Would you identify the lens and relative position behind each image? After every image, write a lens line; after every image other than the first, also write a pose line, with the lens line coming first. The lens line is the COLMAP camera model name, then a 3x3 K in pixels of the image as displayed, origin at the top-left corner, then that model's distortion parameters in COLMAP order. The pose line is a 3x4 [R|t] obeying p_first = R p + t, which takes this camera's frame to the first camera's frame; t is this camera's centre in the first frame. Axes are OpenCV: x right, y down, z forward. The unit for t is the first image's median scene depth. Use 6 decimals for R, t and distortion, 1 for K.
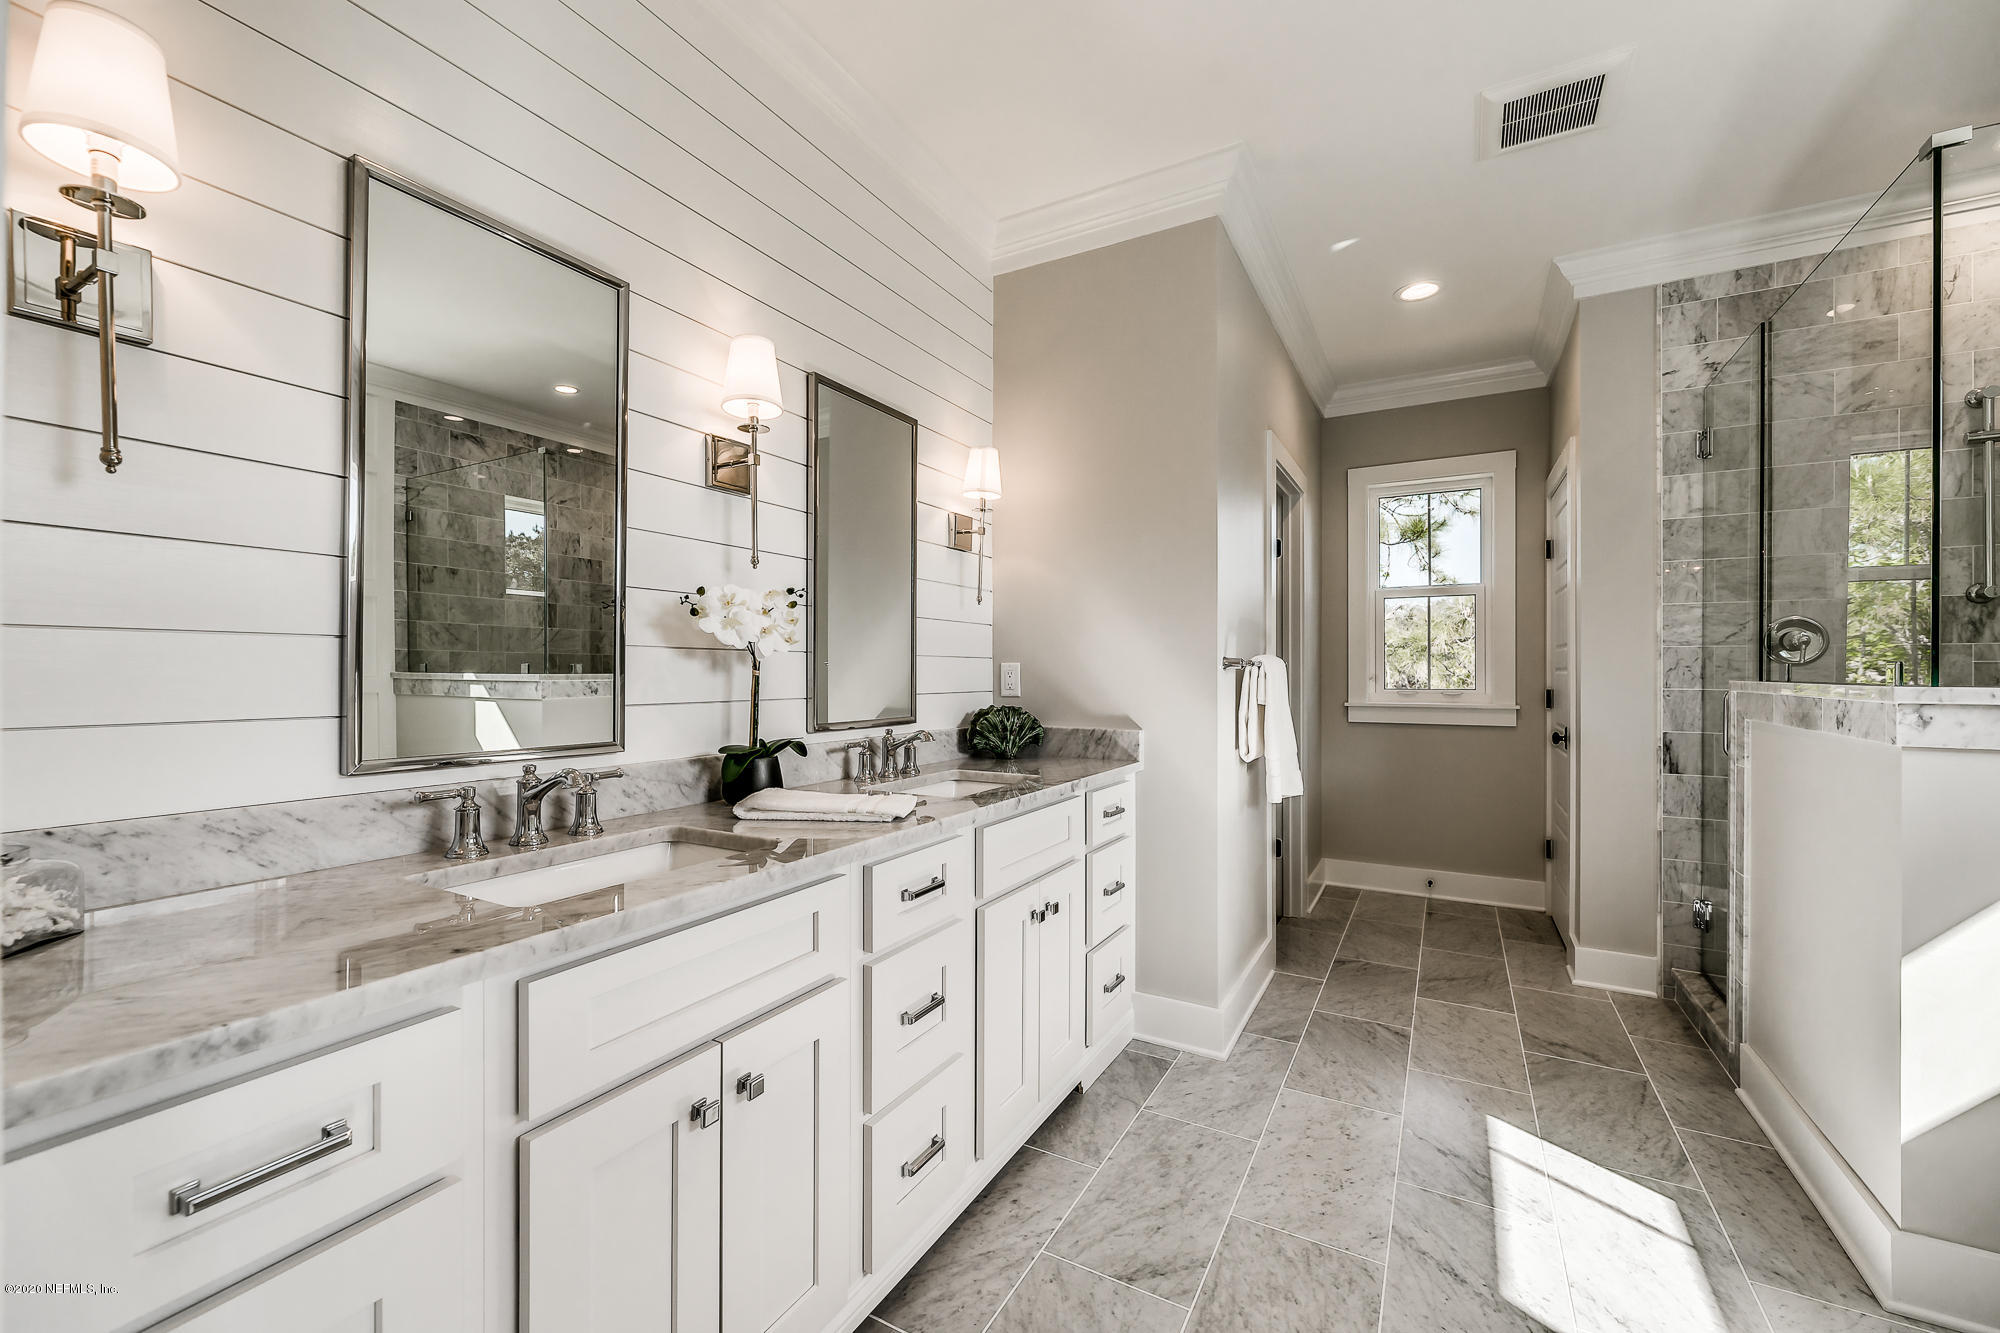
lens RADIAL K [[815.0, 0, 990.8], [0, 815.0, 674.9], [0, 0, 1]] dist [-0.001121, 0.000491]
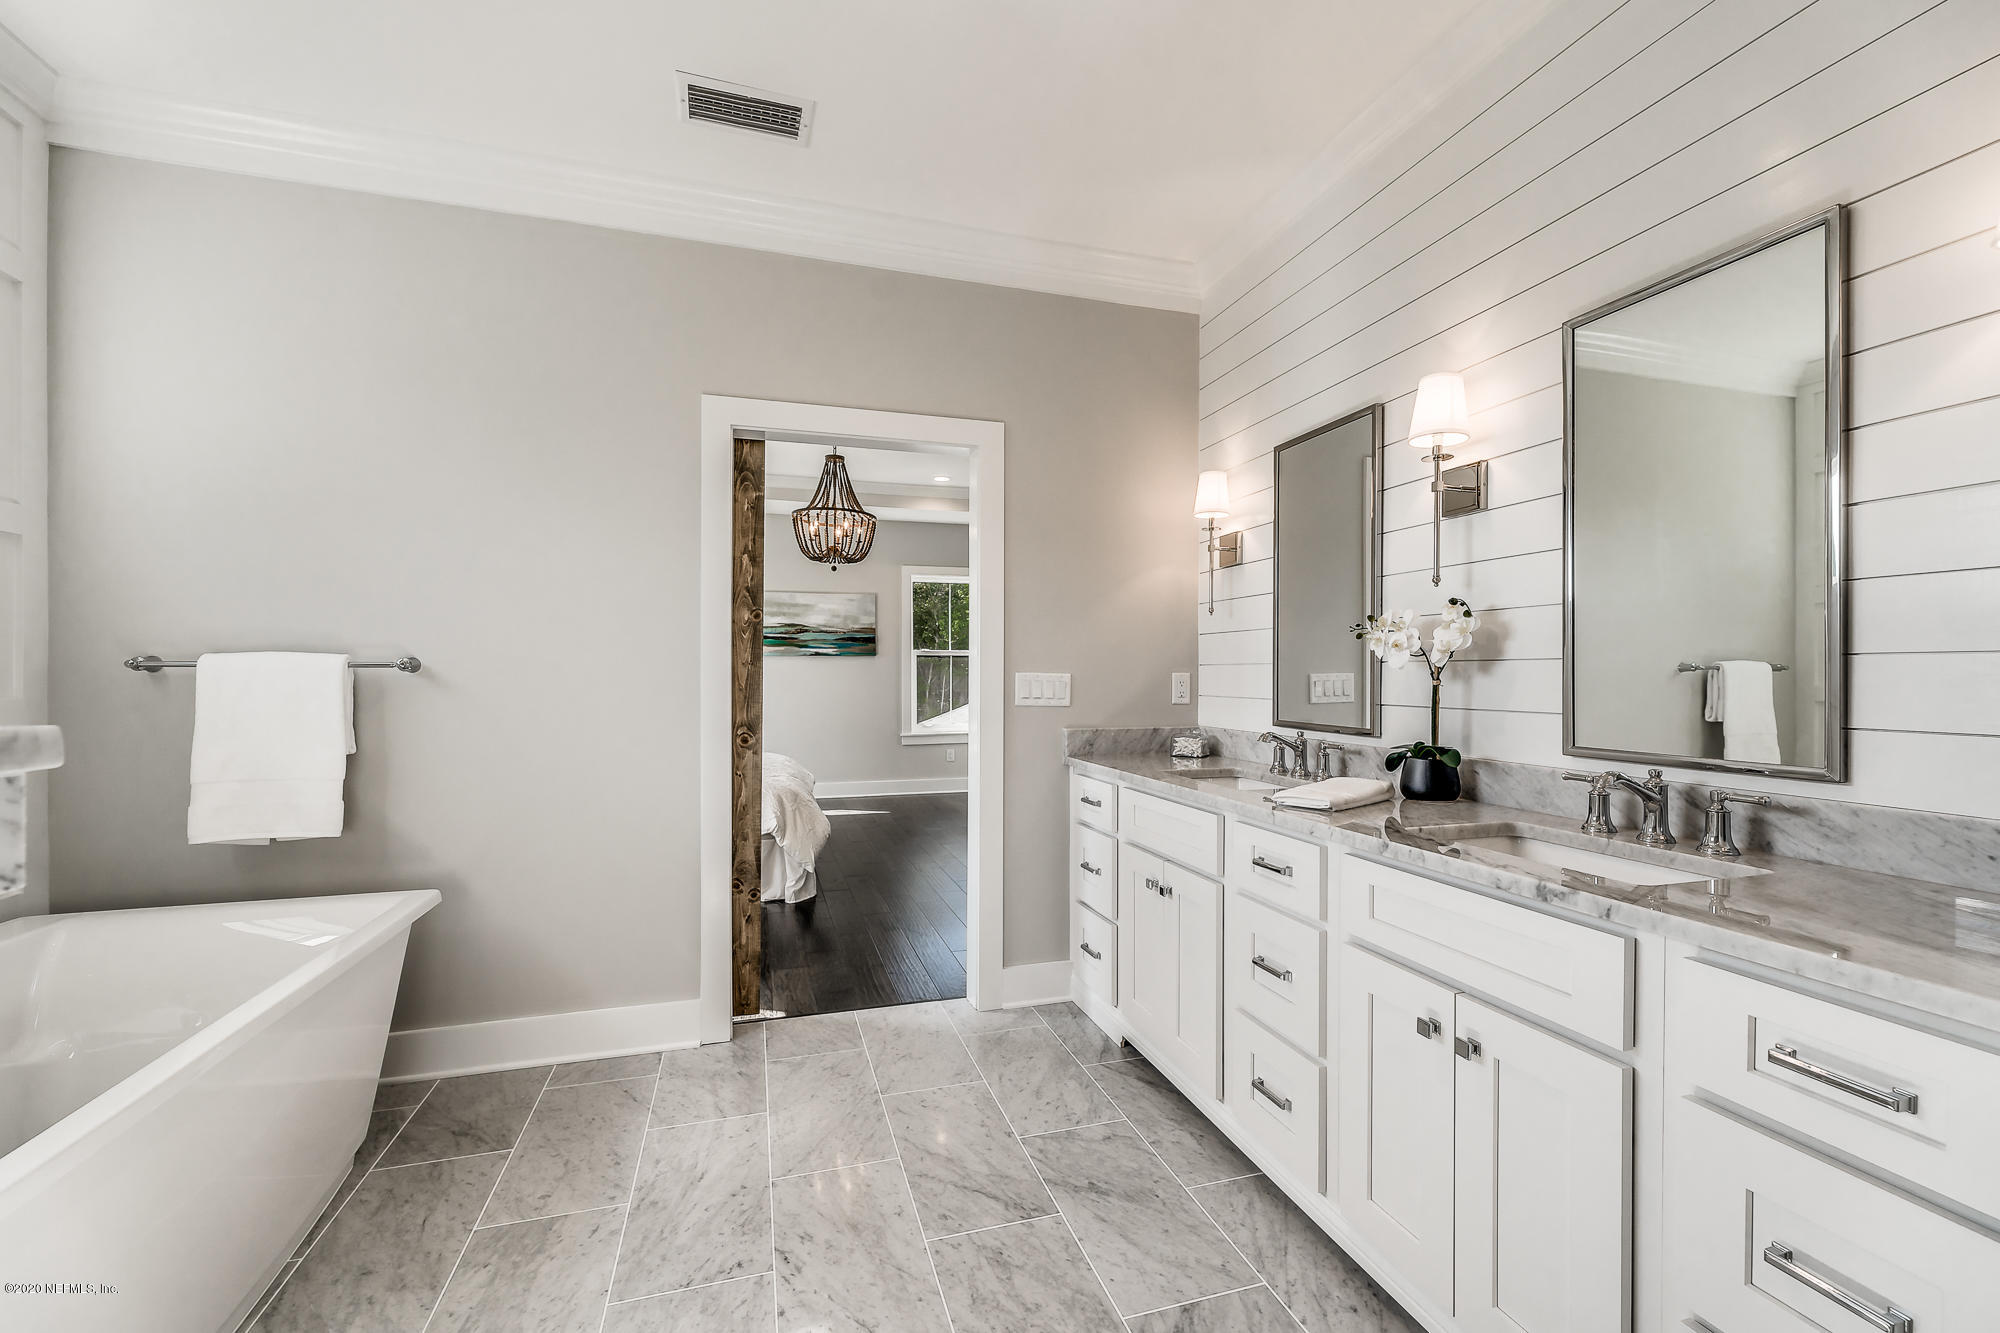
lens RADIAL K [[815.0, 0, 996.0], [0, 815.0, 669.1], [0, 0, 1]] dist [-0.001121, 0.000491]
pose [[-0.687129, 0.000830, -0.726535, 0.940797], [0.001517, 0.999999, -0.000292, -0.022224], [0.726533, -0.001303, -0.687130, 1.368622]]
